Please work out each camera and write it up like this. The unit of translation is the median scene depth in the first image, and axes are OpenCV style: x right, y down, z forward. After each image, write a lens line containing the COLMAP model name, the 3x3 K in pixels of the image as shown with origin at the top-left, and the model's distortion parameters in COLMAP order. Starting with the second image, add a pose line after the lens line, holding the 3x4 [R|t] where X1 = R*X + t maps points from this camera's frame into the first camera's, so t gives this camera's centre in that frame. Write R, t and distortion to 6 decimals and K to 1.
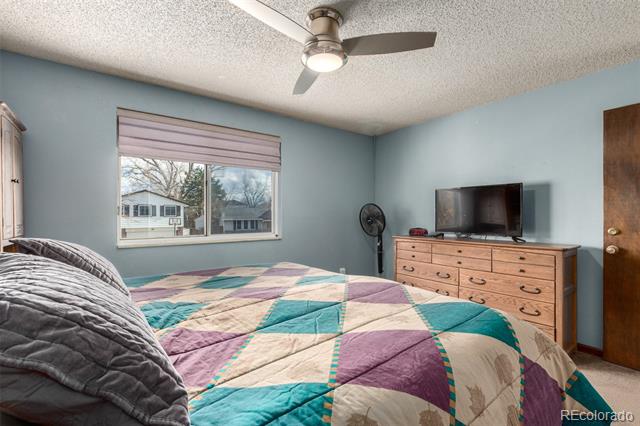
lens RADIAL K [[298.1, 0, 320.8], [0, 298.1, 216.1], [0, 0, 1]] dist [0.010243, -0.001028]
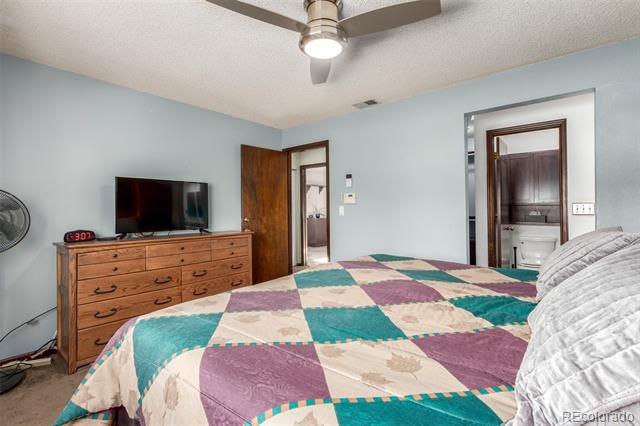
lens RADIAL K [[298.1, 0, 319.8], [0, 298.1, 209.5], [0, 0, 1]] dist [0.010243, -0.001028]
pose [[-0.270107, 0.007844, 0.962798, -0.578985], [0.010568, 0.999931, -0.005182, 0.004743], [-0.962772, 0.008775, -0.270172, 0.861300]]
